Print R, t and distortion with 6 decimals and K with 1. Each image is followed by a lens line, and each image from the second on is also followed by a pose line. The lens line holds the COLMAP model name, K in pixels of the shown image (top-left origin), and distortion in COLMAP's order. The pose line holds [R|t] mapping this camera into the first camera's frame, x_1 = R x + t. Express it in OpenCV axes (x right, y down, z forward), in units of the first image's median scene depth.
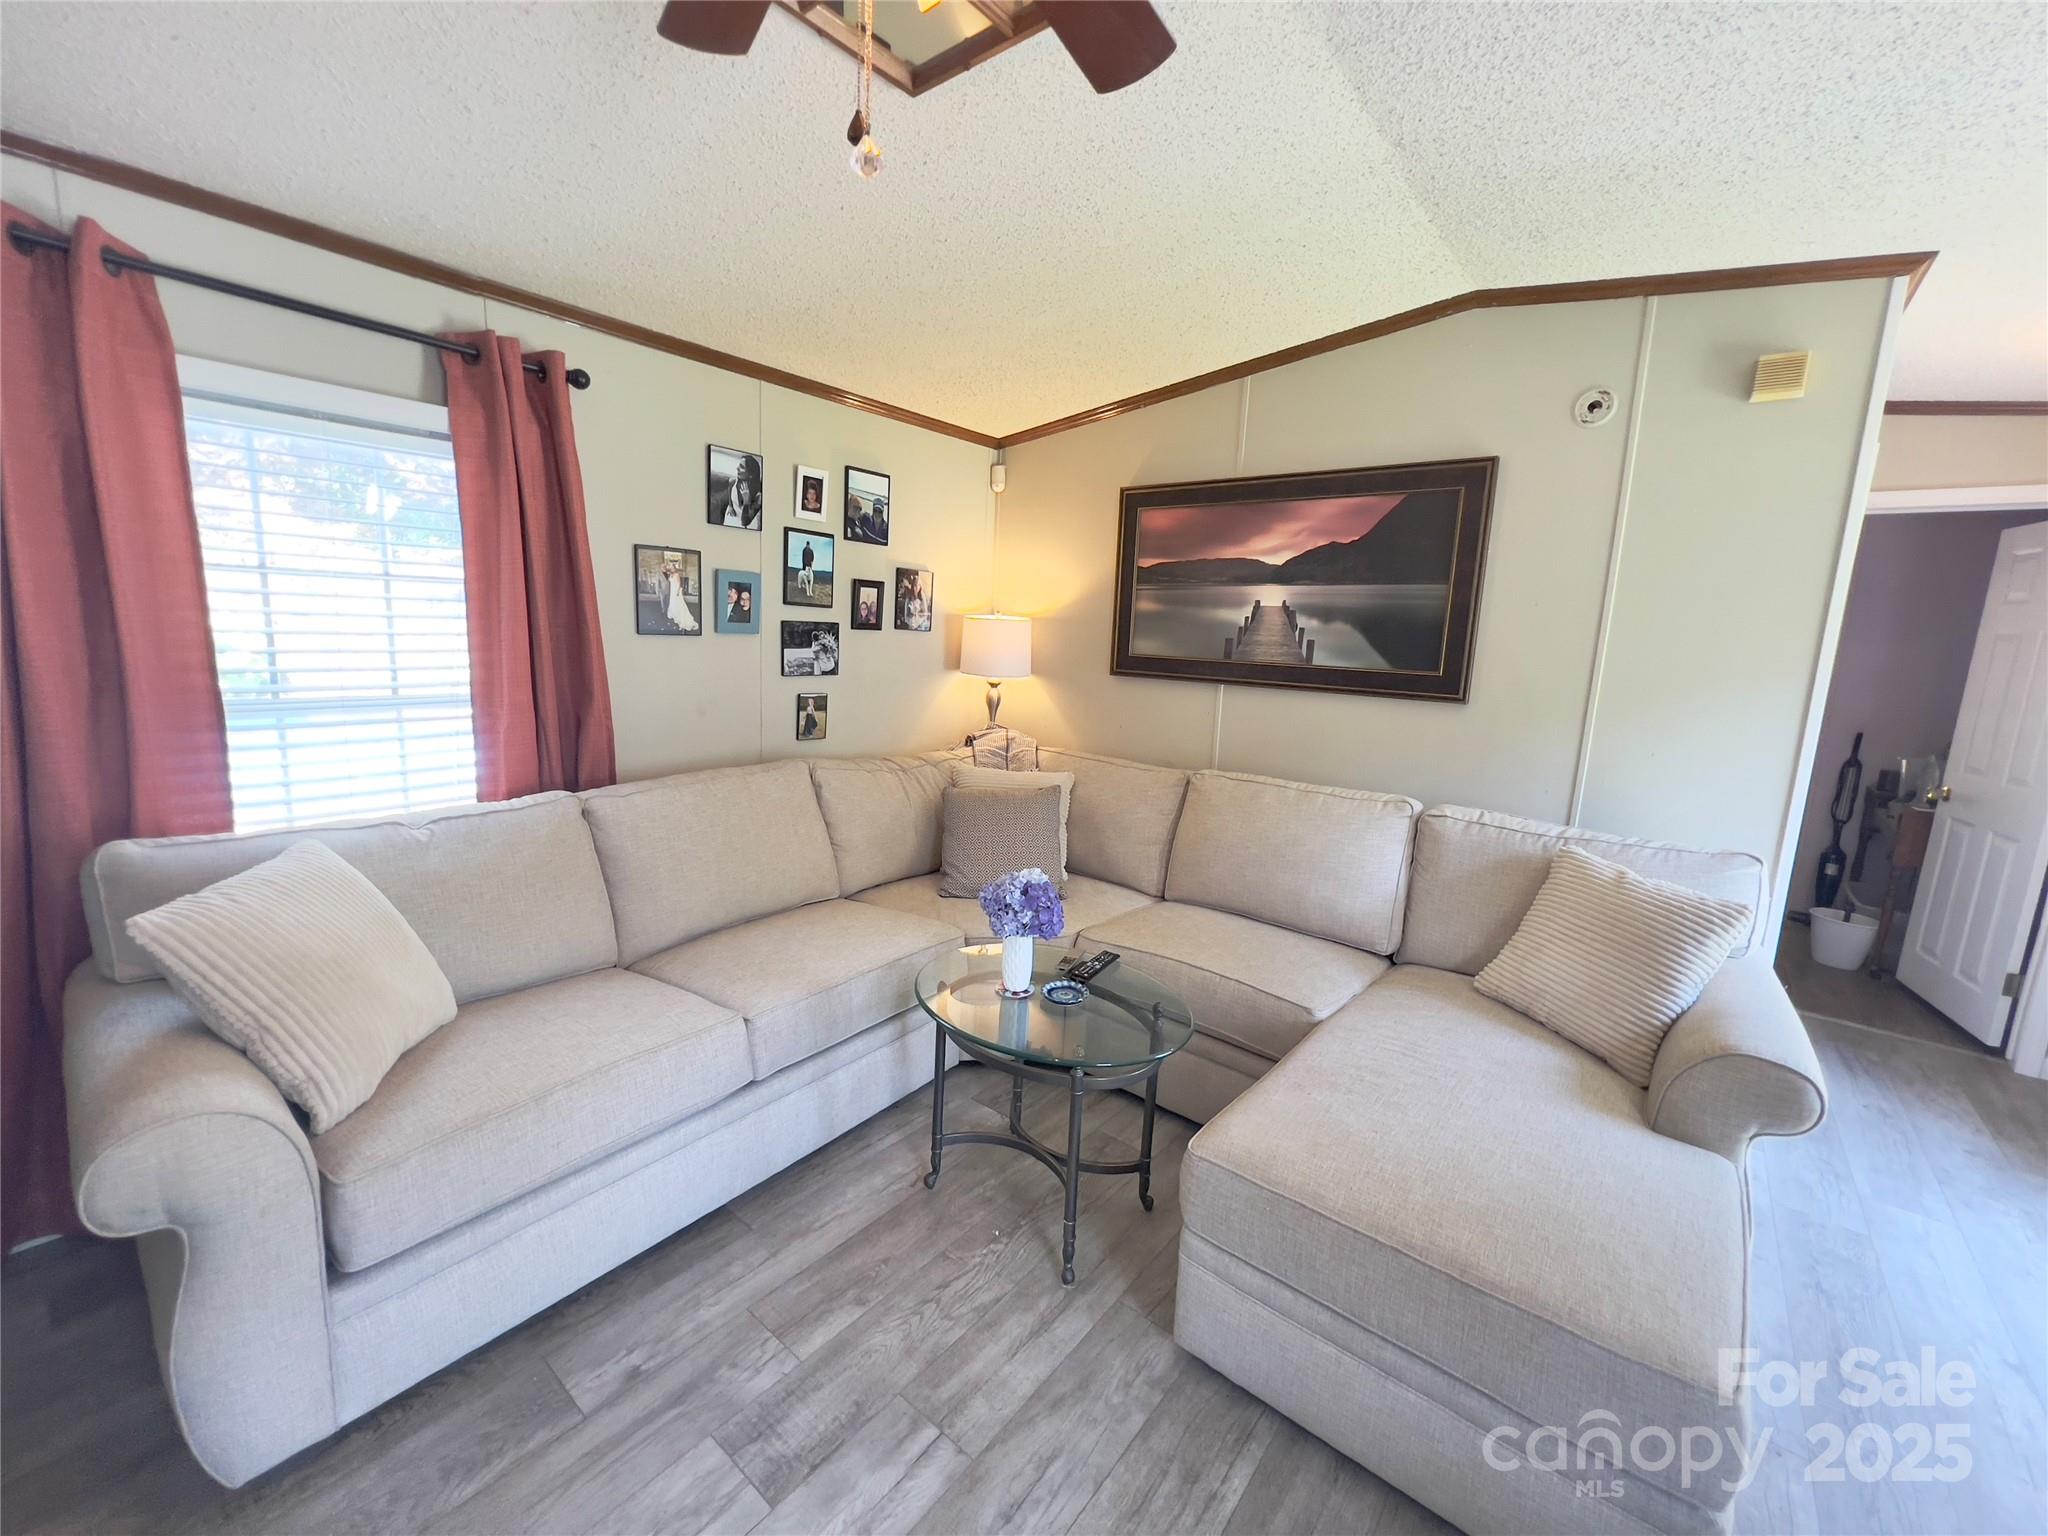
lens RADIAL K [[822.0, 0, 1018.0], [0, 822.0, 761.0], [0, 0, 1]] dist [-0.004036, 0.001493]
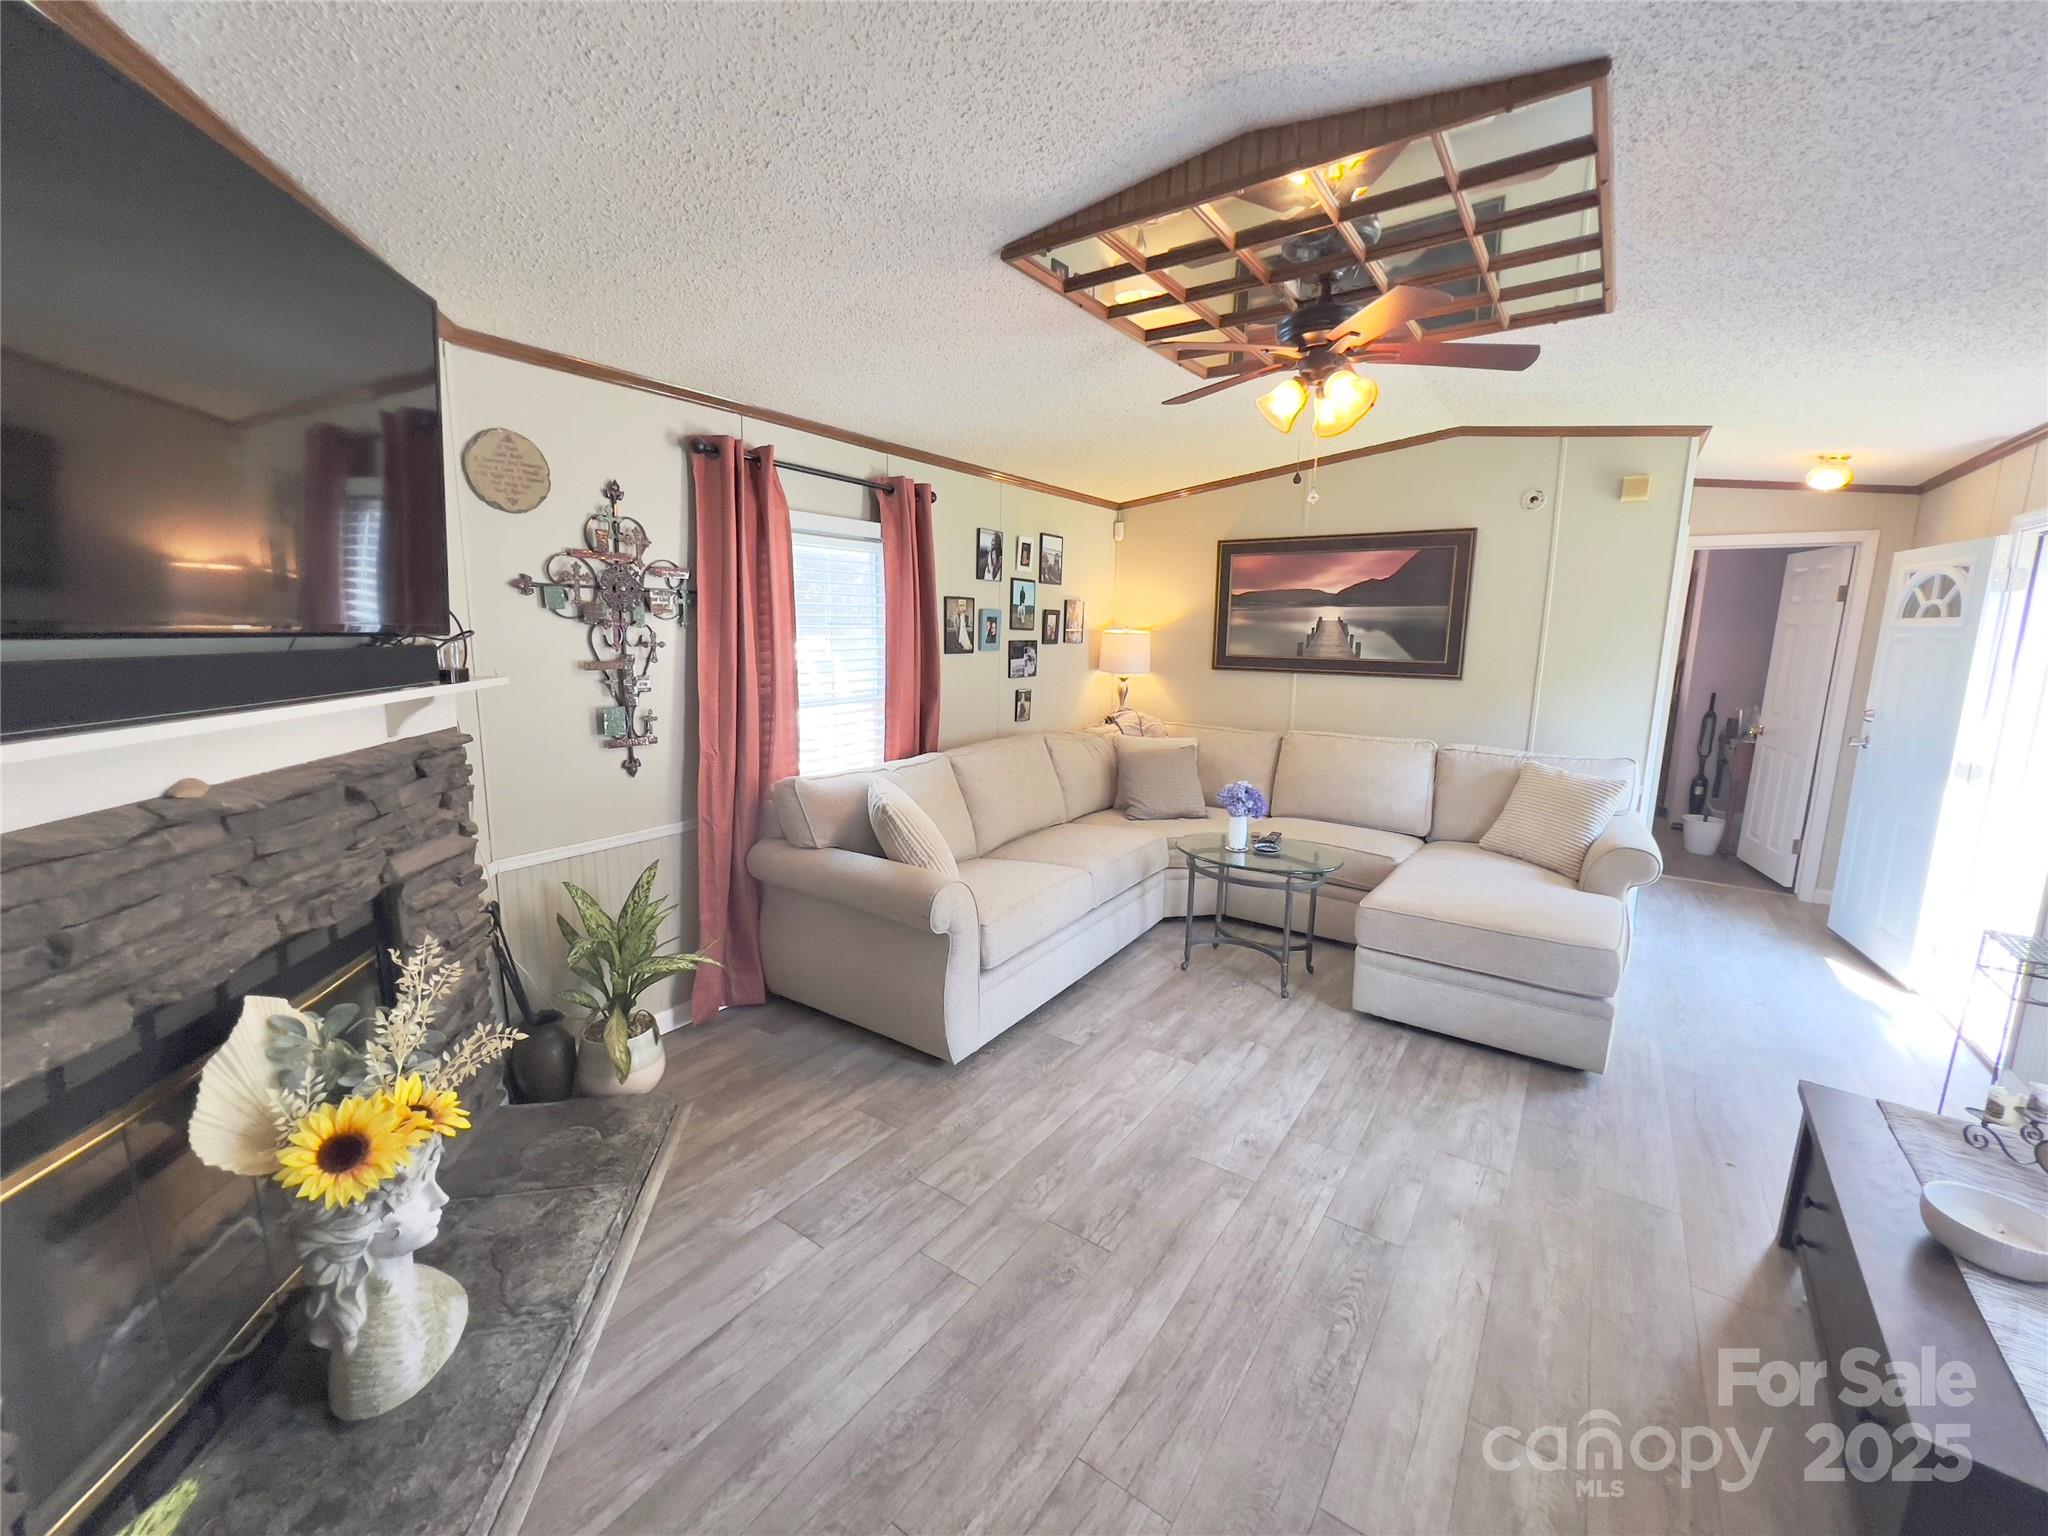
lens RADIAL K [[822.0, 0, 1016.1], [0, 822.0, 761.6], [0, 0, 1]] dist [-0.004036, 0.001493]
pose [[0.997242, -0.040790, 0.062009, -0.419050], [0.040476, 0.999161, 0.006305, 0.042986], [-0.062214, -0.003778, 0.998056, -0.534529]]
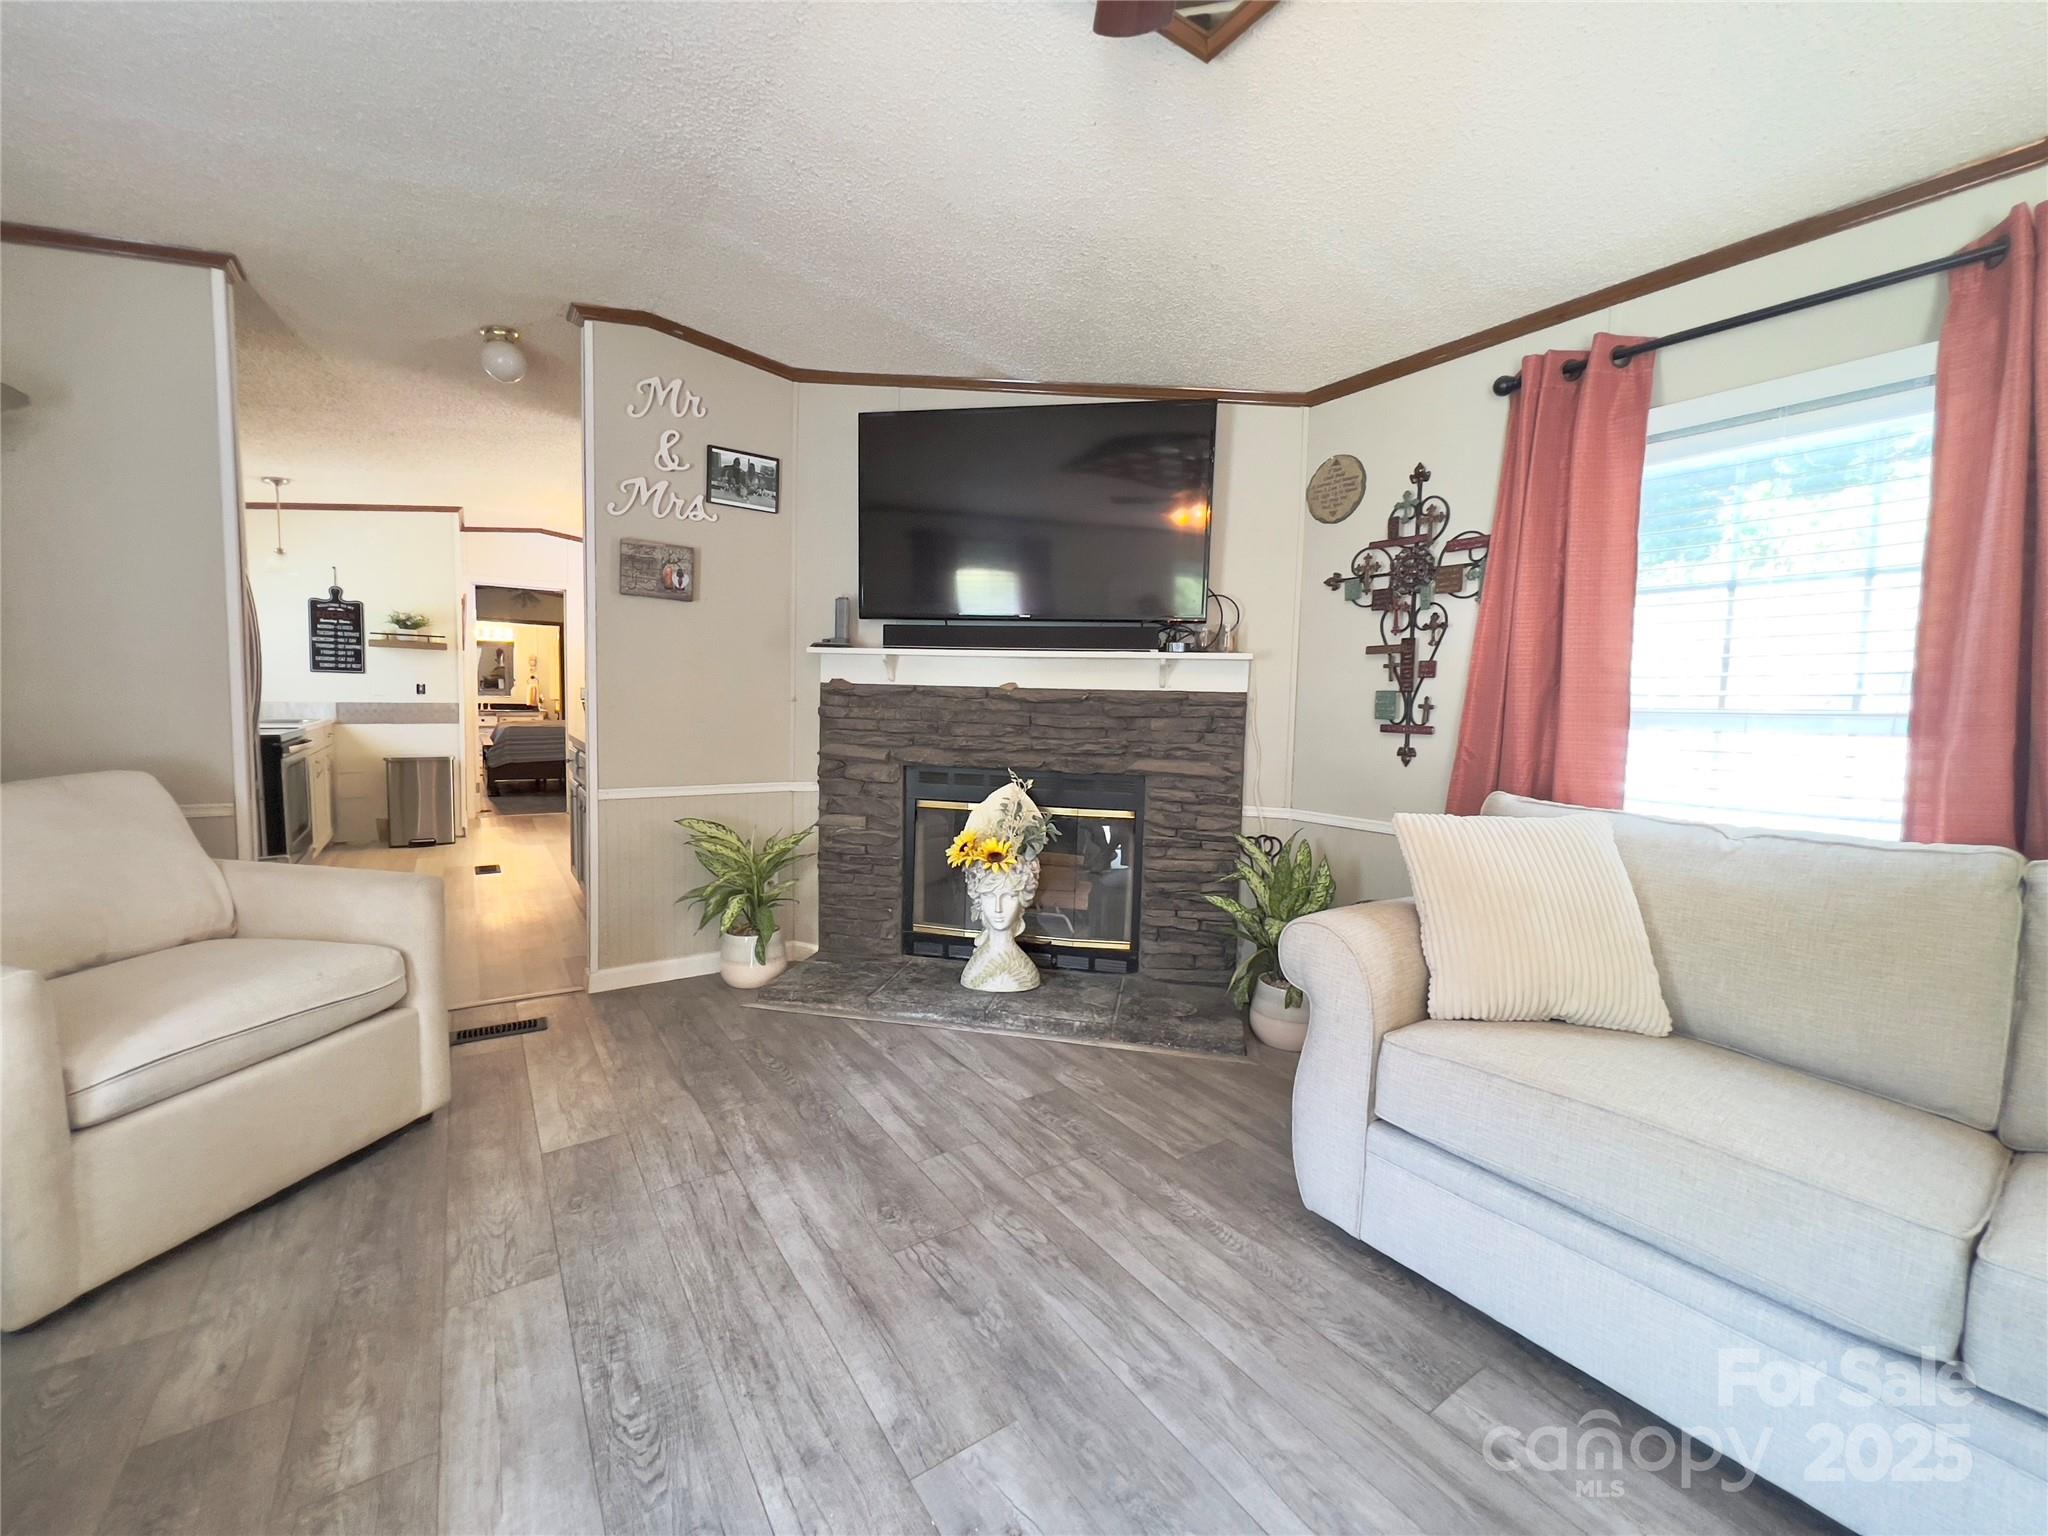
lens RADIAL K [[822.0, 0, 1023.1], [0, 822.0, 764.9], [0, 0, 1]] dist [-0.004036, 0.001493]
pose [[-0.278073, 0.020786, -0.960335, 0.243082], [-0.190863, 0.978635, 0.076448, 0.059692], [0.941407, 0.204550, -0.268165, 0.356743]]
